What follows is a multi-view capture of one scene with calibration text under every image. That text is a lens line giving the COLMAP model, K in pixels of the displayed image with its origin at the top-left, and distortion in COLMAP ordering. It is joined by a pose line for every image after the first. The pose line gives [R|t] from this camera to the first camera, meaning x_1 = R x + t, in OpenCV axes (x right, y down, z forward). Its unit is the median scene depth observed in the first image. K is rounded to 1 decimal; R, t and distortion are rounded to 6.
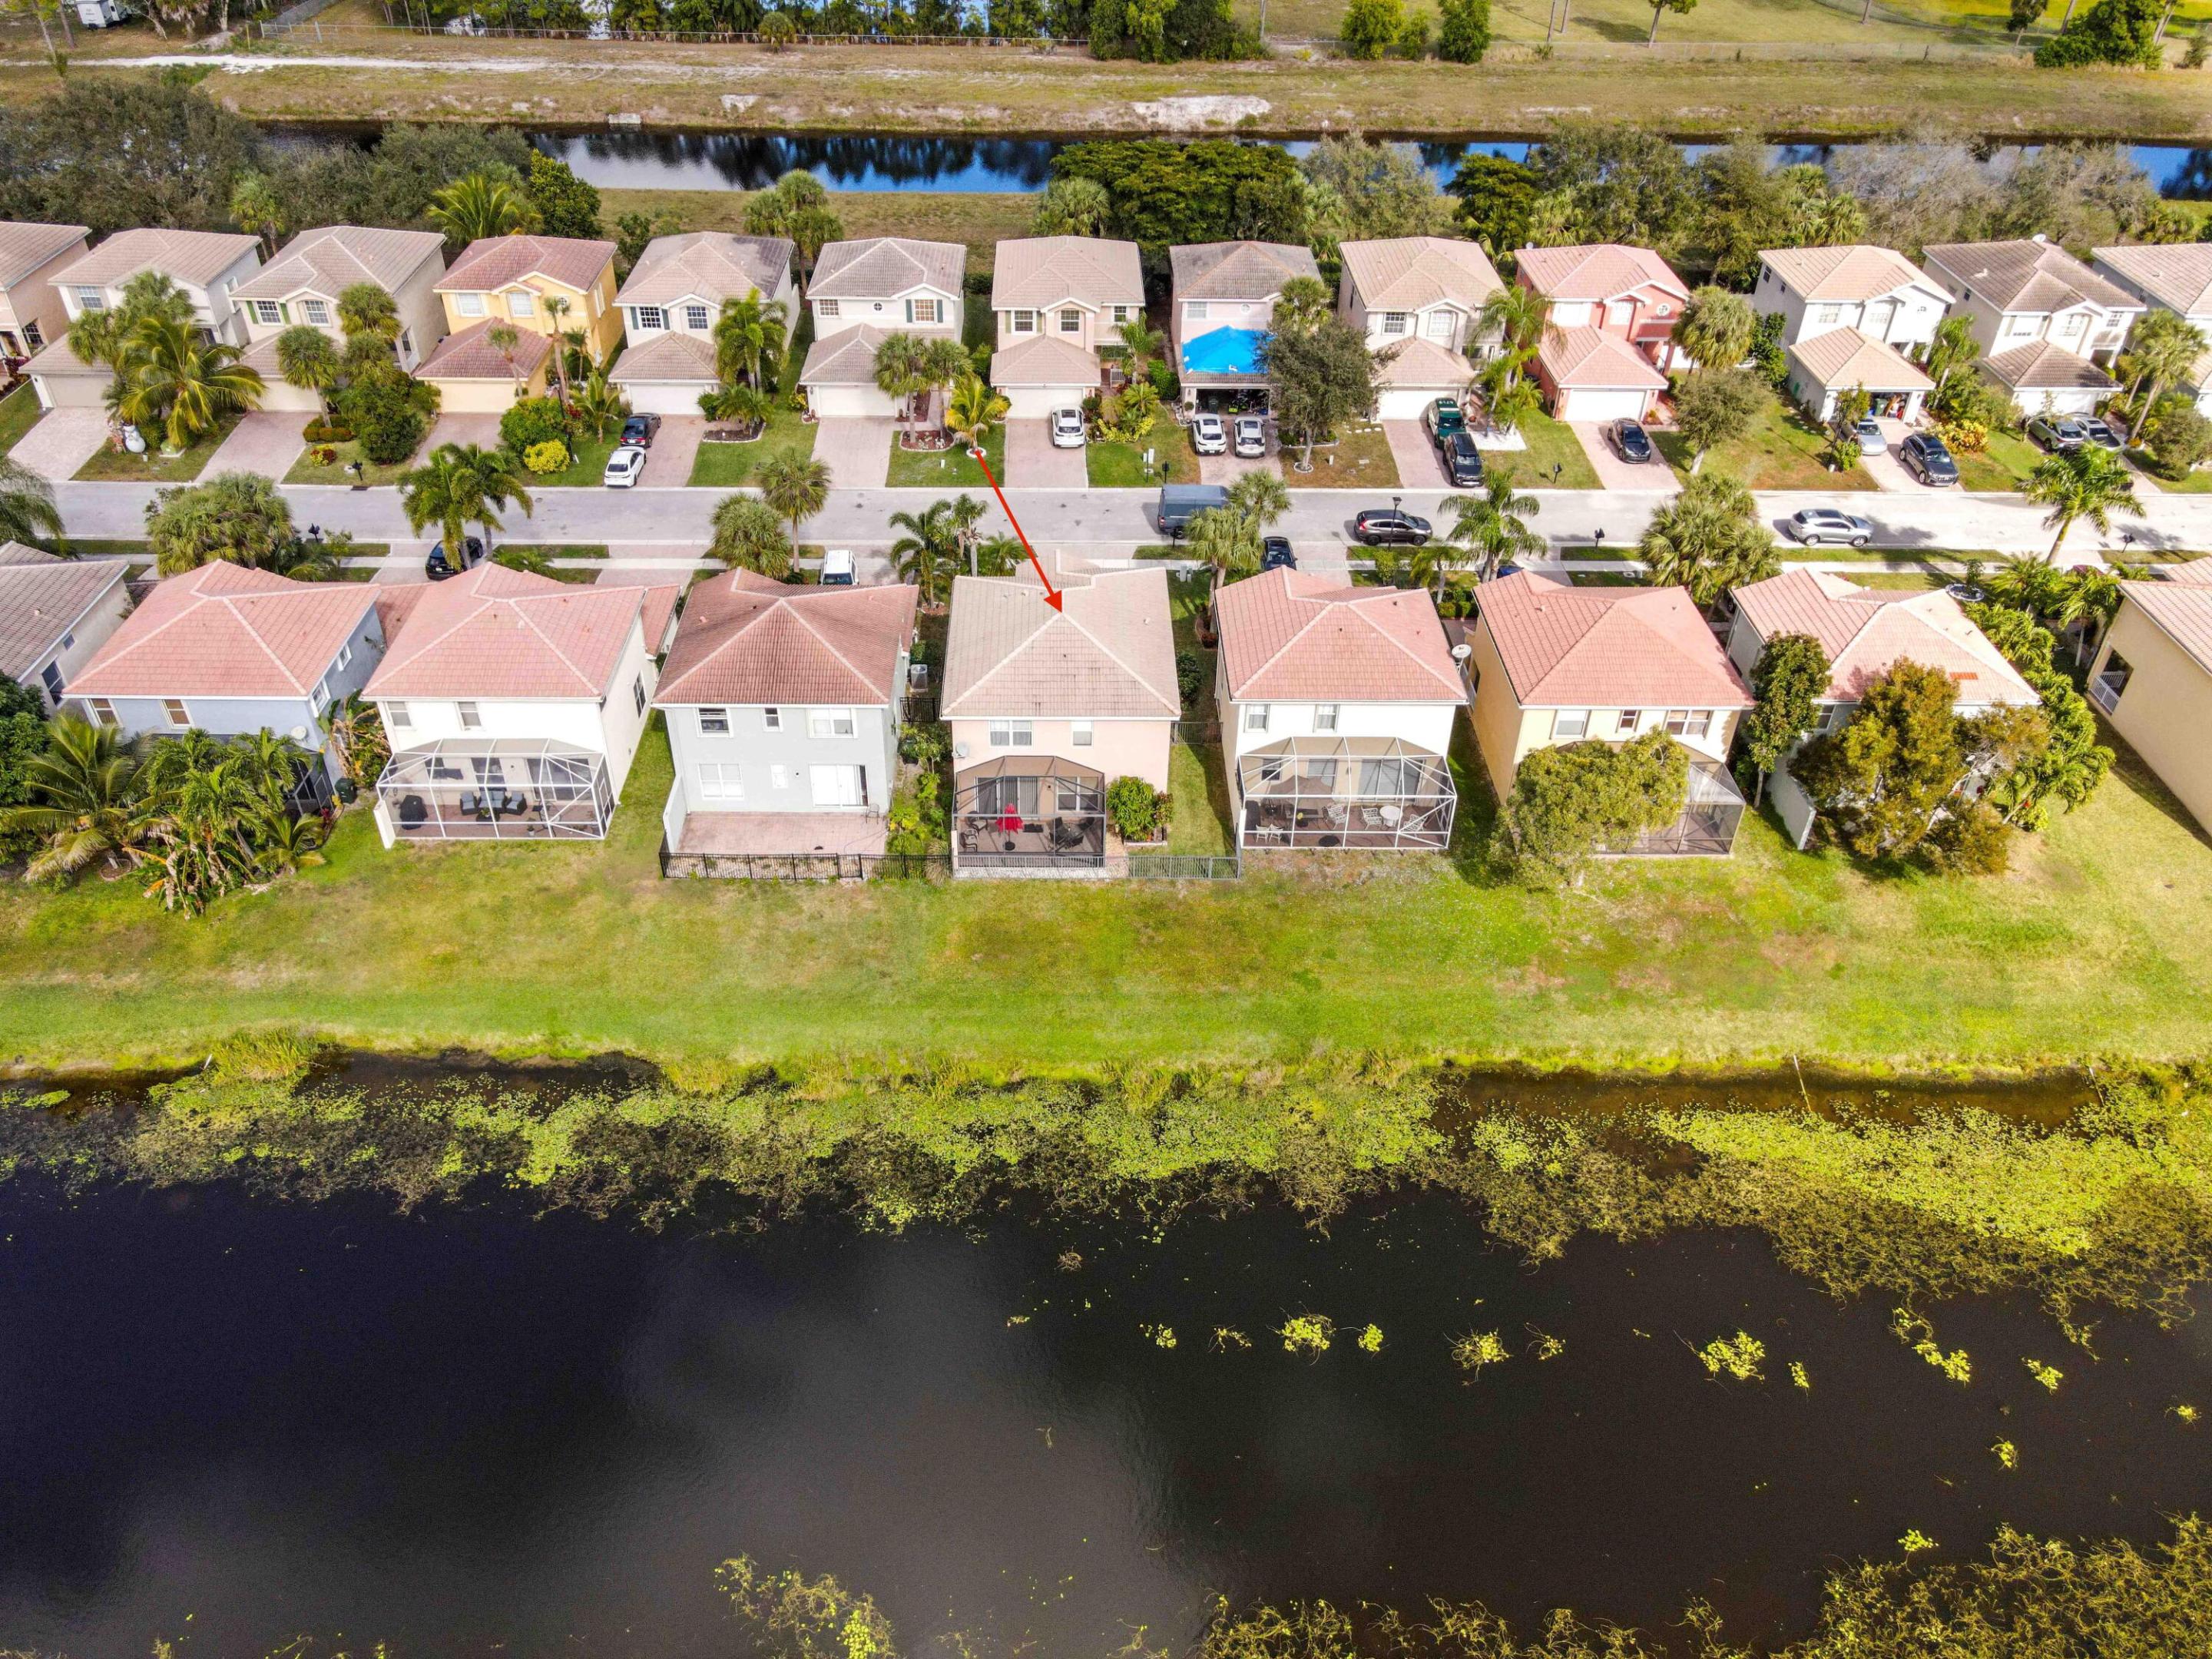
lens RADIAL K [[1542.3, 0, 1097.6], [0, 1542.3, 832.4], [0, 0, 1]] dist [0.010499, 0.004534]
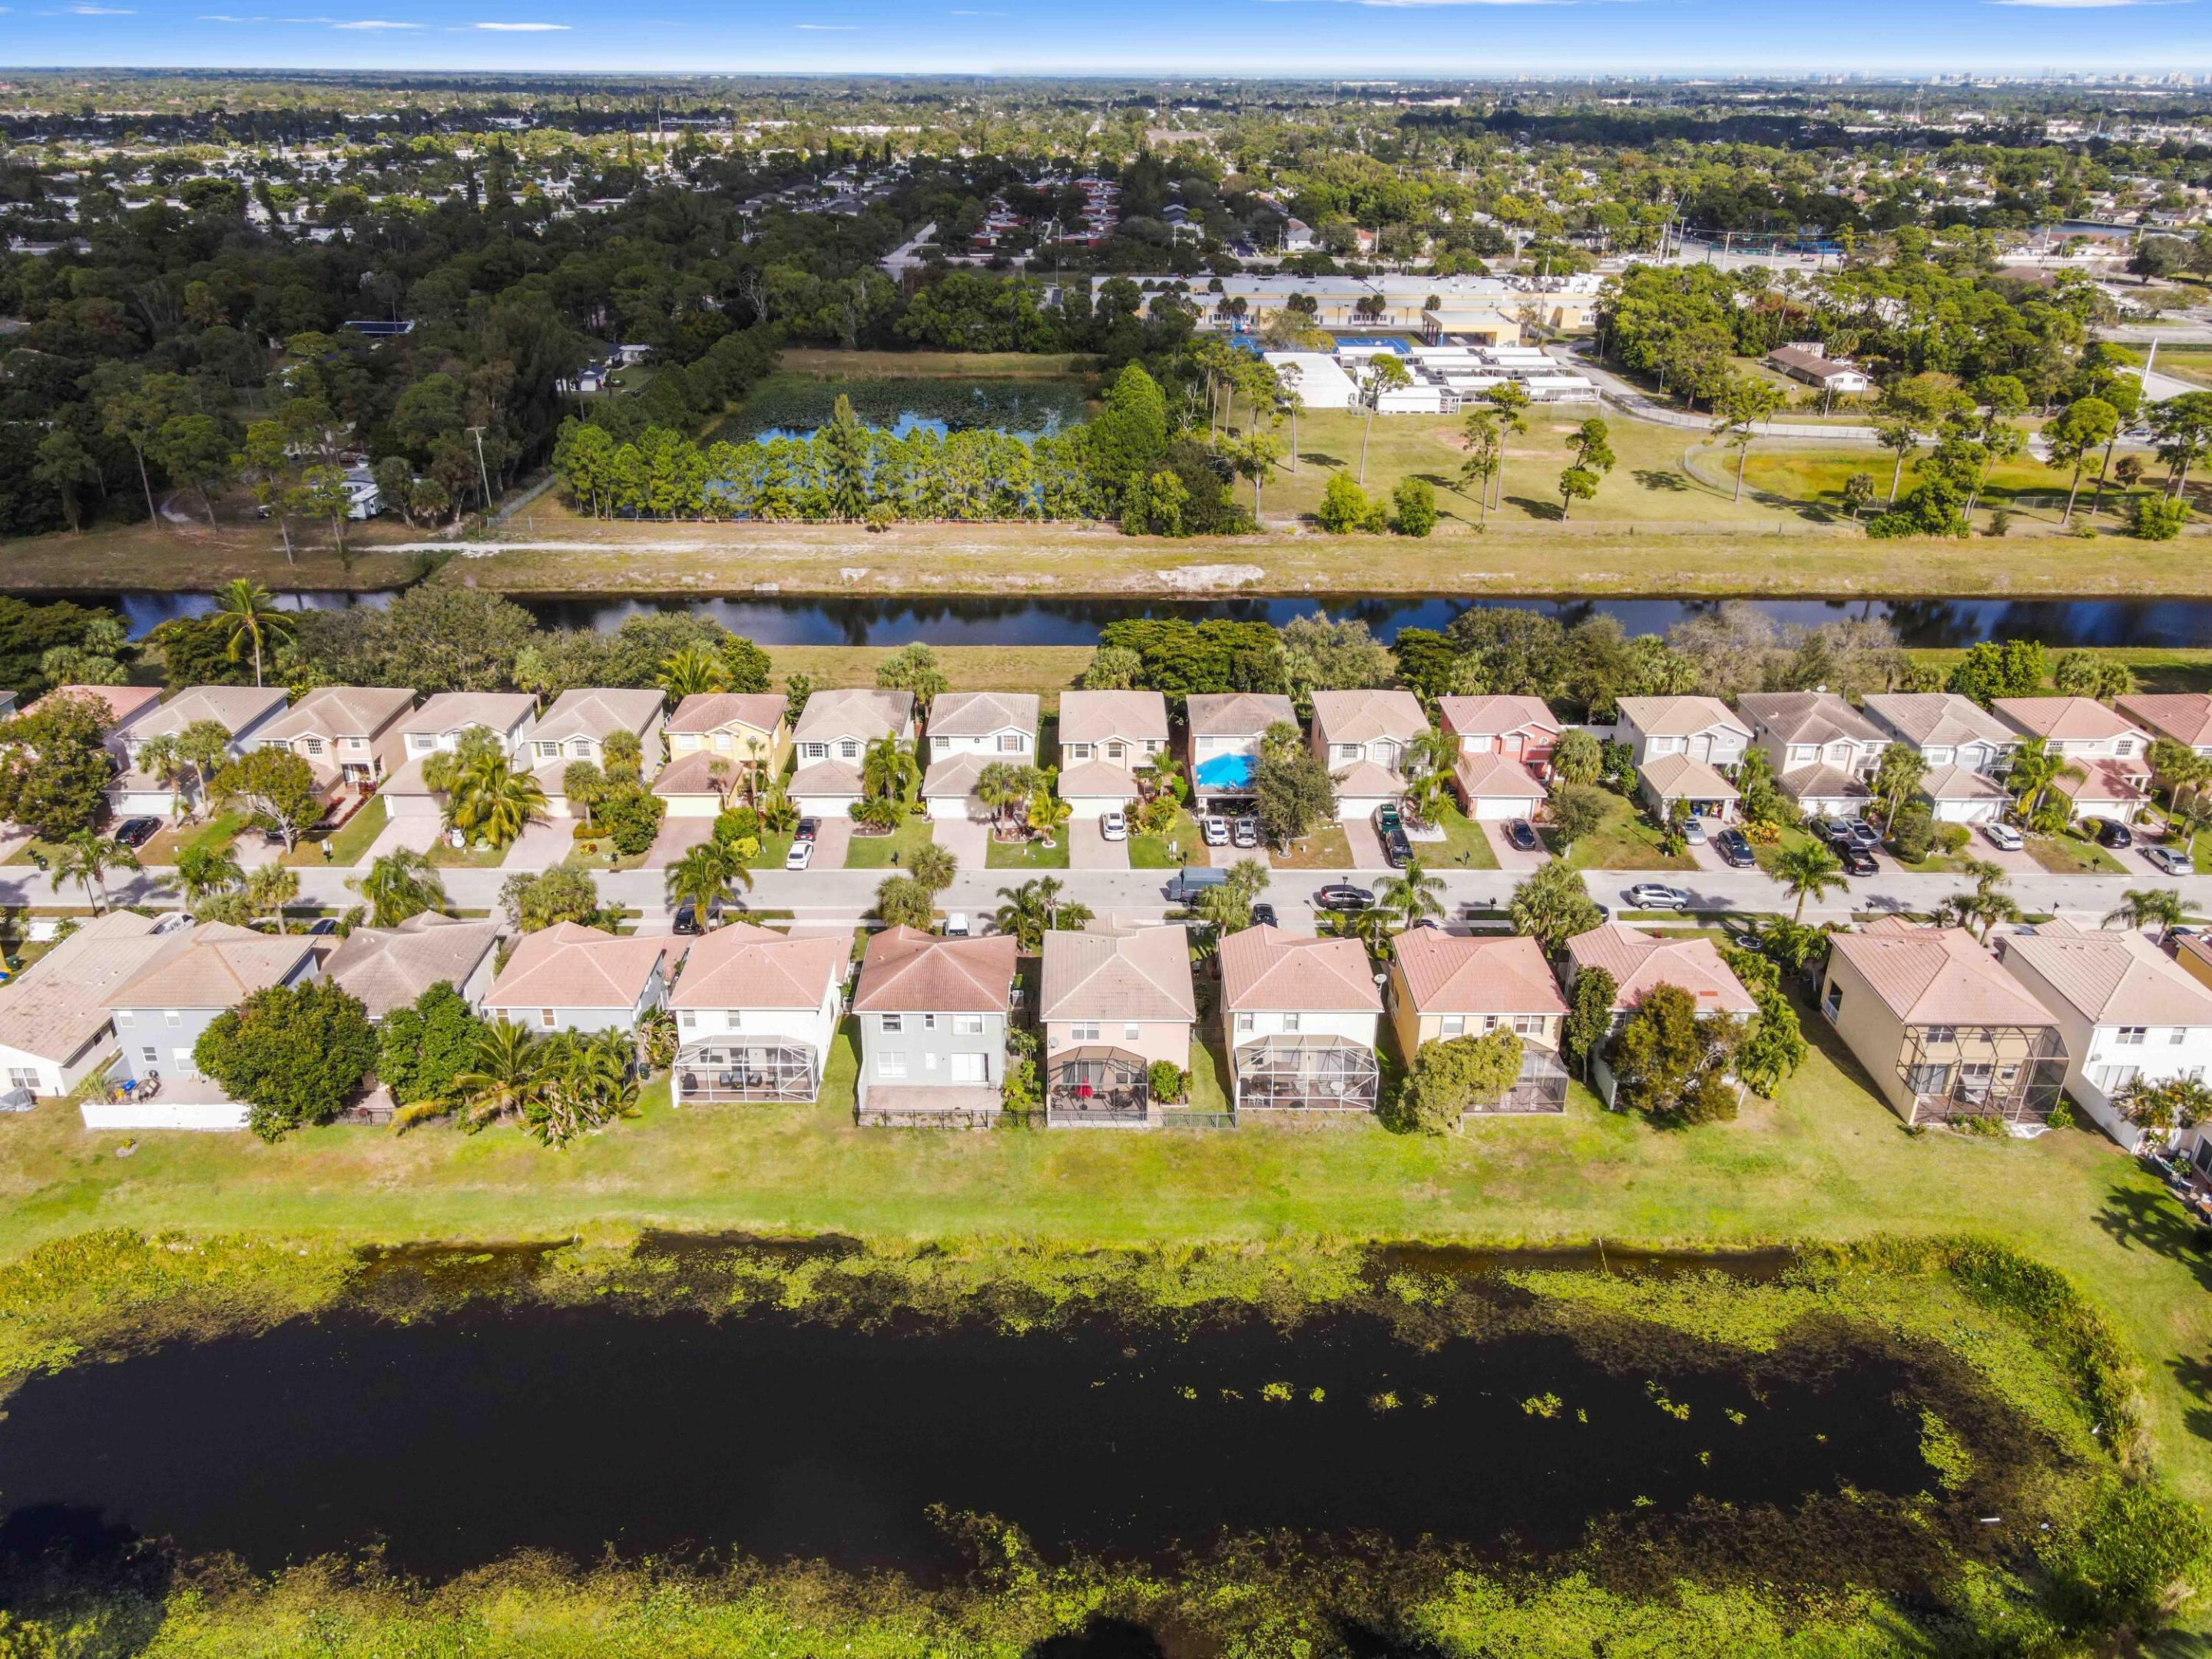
lens RADIAL K [[1542.3, 0, 1107.3], [0, 1542.3, 829.5], [0, 0, 1]] dist [0.010499, 0.004534]
pose [[0.999955, -0.002468, -0.009120, -0.018973], [0.000284, 0.972689, -0.232112, 0.092262], [0.009444, 0.232099, 0.972646, -0.511595]]
